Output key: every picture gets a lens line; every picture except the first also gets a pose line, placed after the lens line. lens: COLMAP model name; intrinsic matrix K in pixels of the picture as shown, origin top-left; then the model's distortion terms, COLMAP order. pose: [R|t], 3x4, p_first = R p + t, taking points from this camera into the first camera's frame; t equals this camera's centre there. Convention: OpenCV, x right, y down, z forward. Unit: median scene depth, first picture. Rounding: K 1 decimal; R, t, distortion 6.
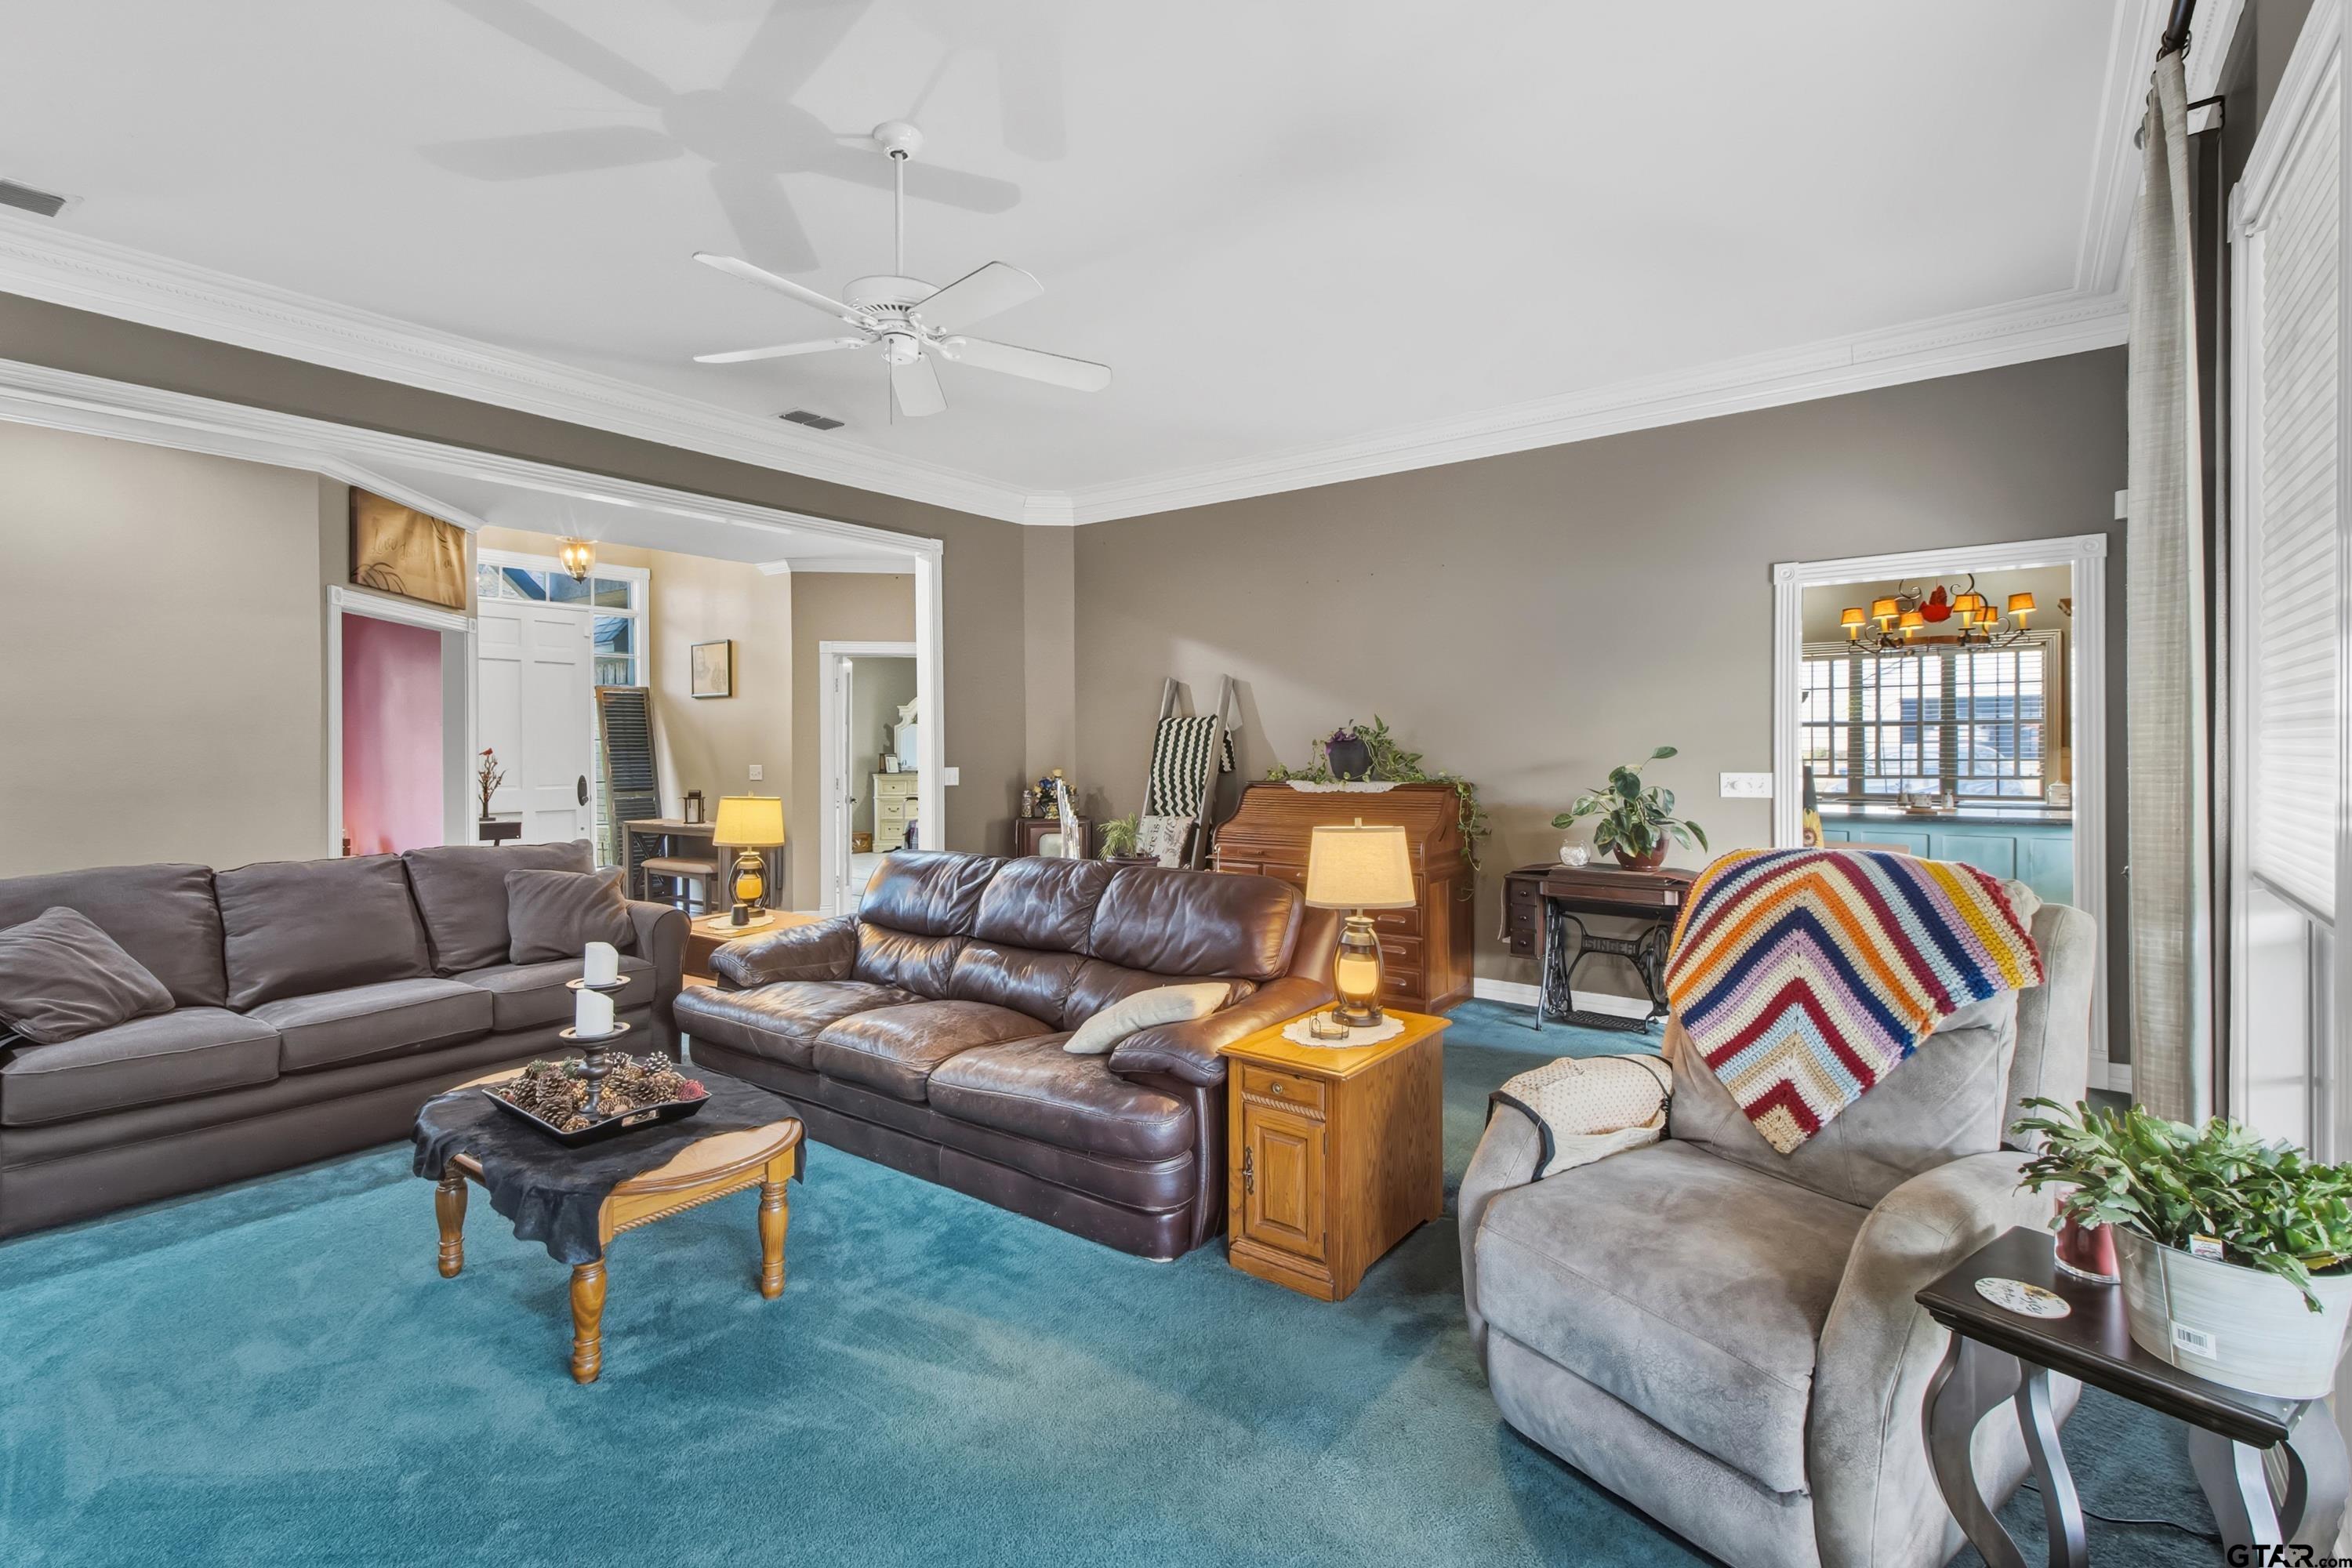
lens RADIAL K [[1100.4, 0, 1168.2], [0, 1100.4, 756.9], [0, 0, 1]] dist [-0.000708, -0.000116]
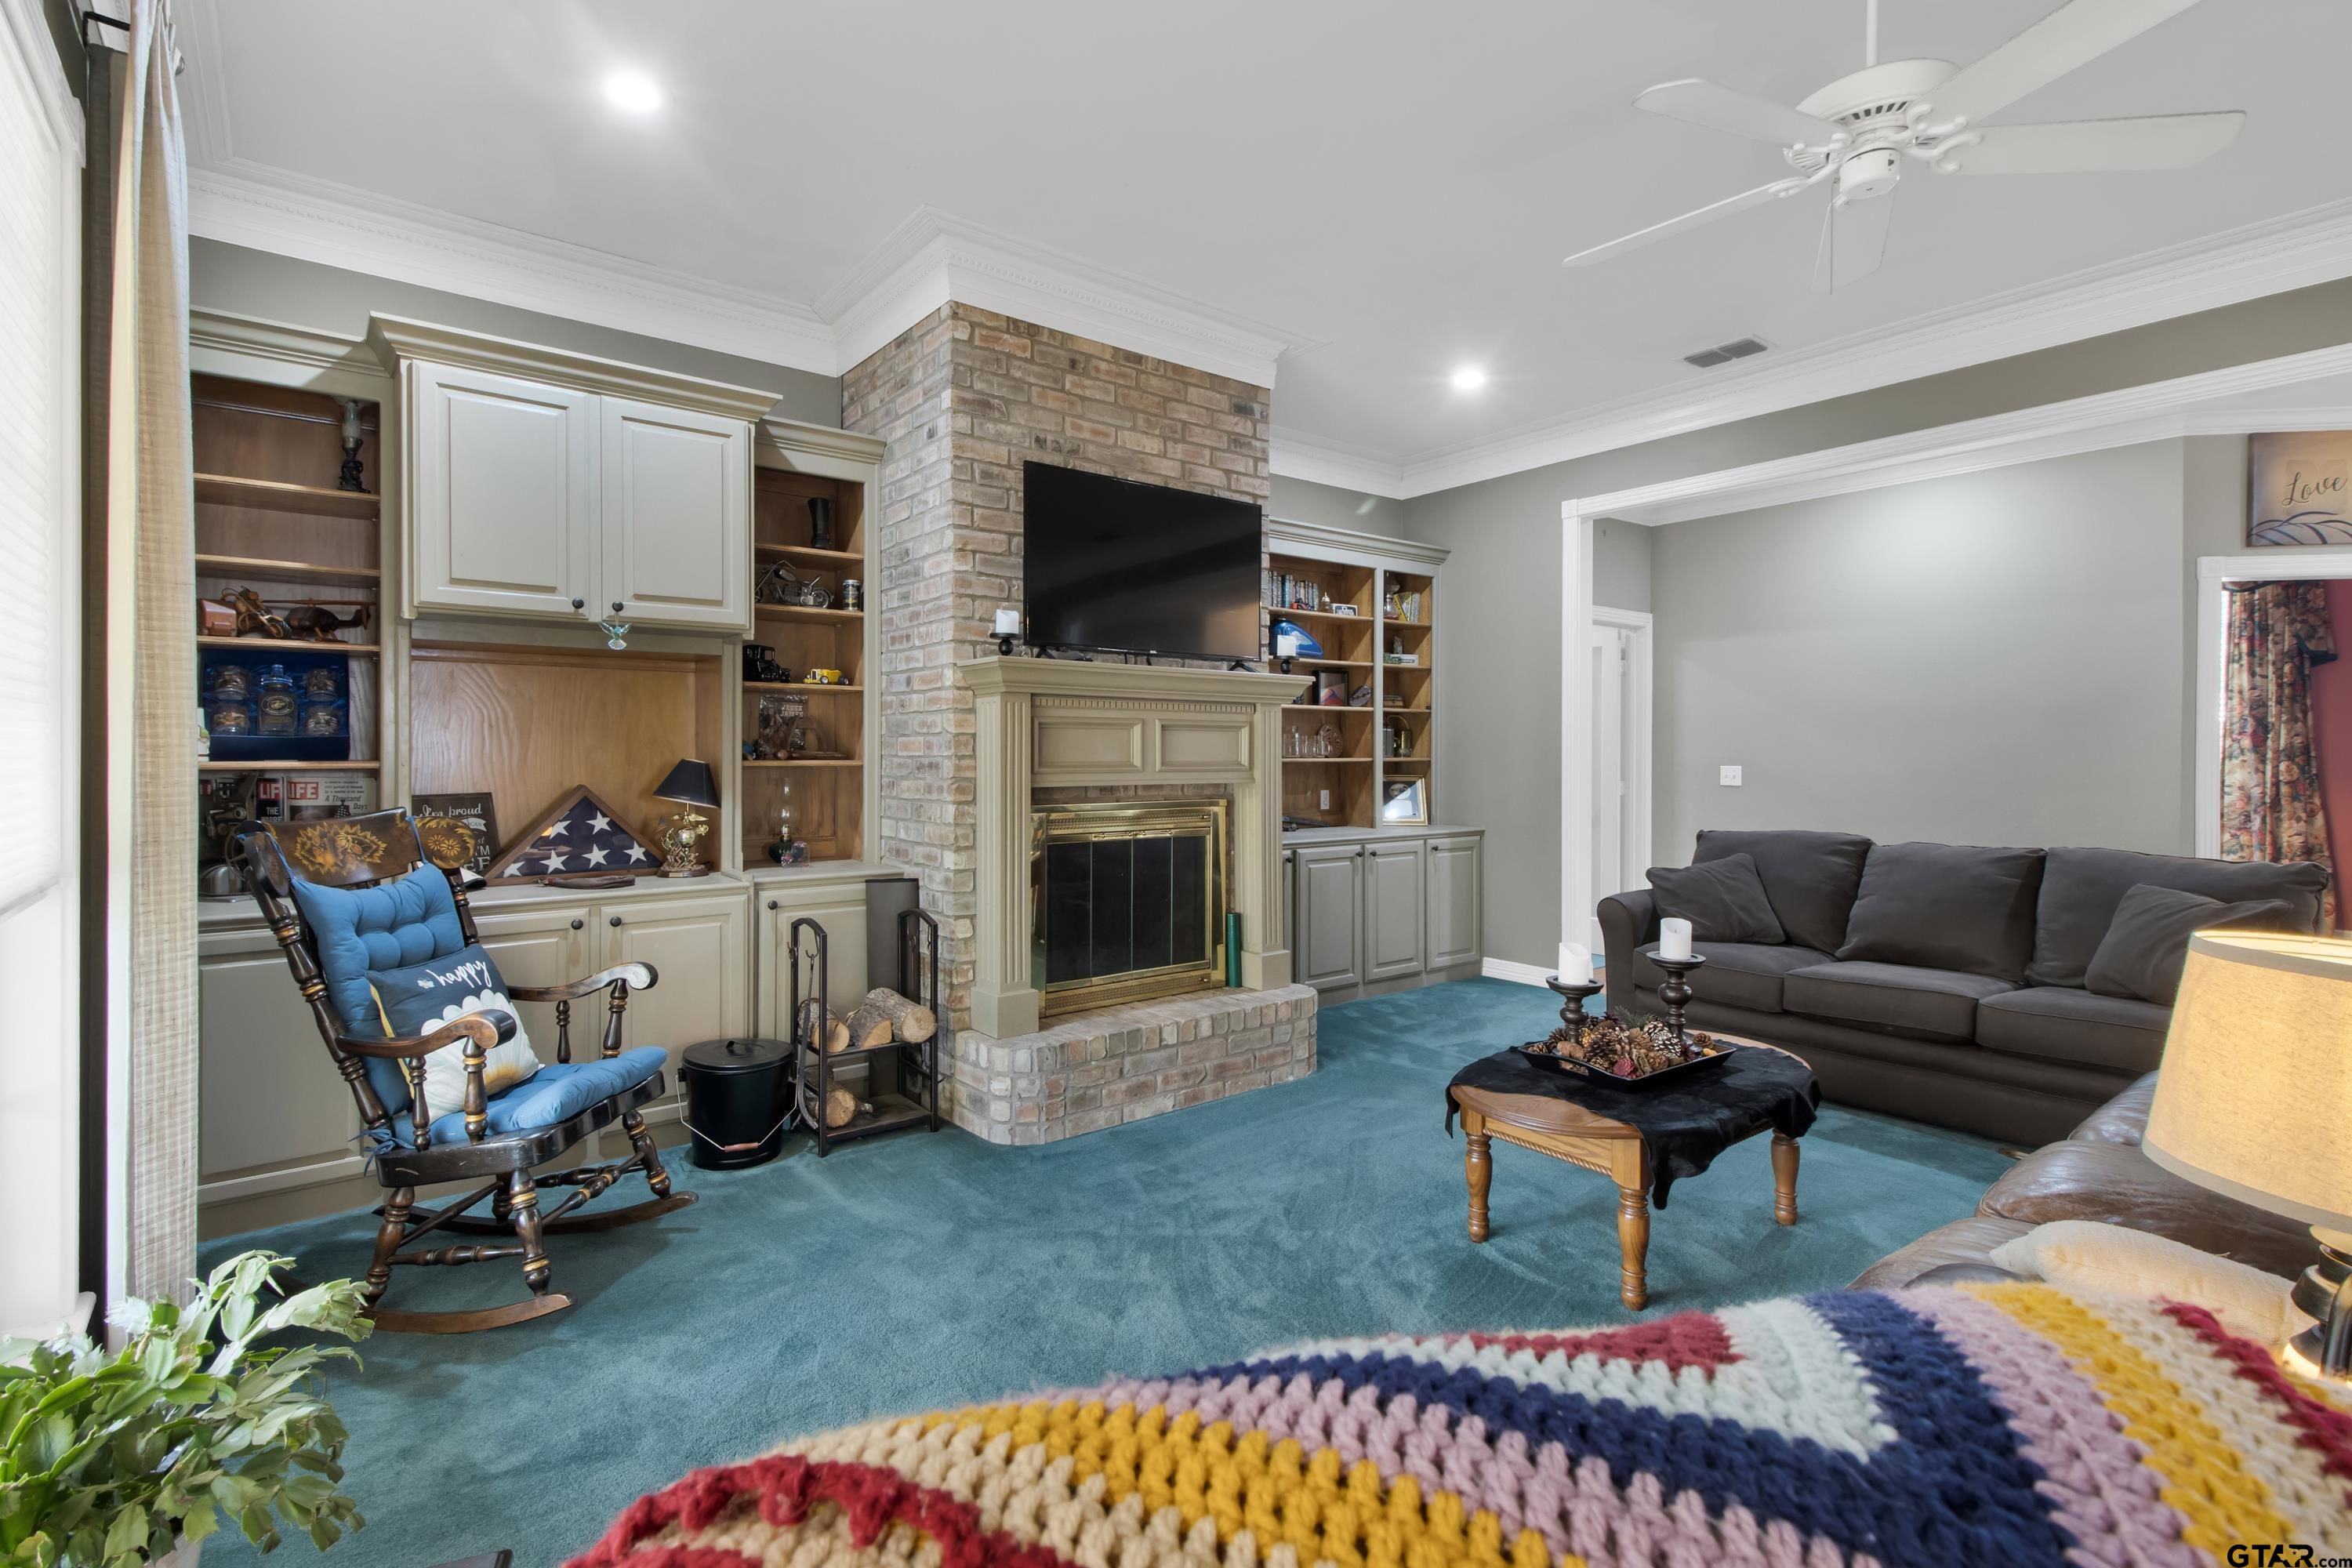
lens RADIAL K [[1100.4, 0, 1168.2], [0, 1100.4, 756.9], [0, 0, 1]] dist [-0.000708, -0.000116]
pose [[-0.233975, 0.005218, -0.972229, 0.742992], [-0.001151, 0.999983, 0.005644, 0.010067], [0.972242, 0.002440, -0.233965, 0.919620]]
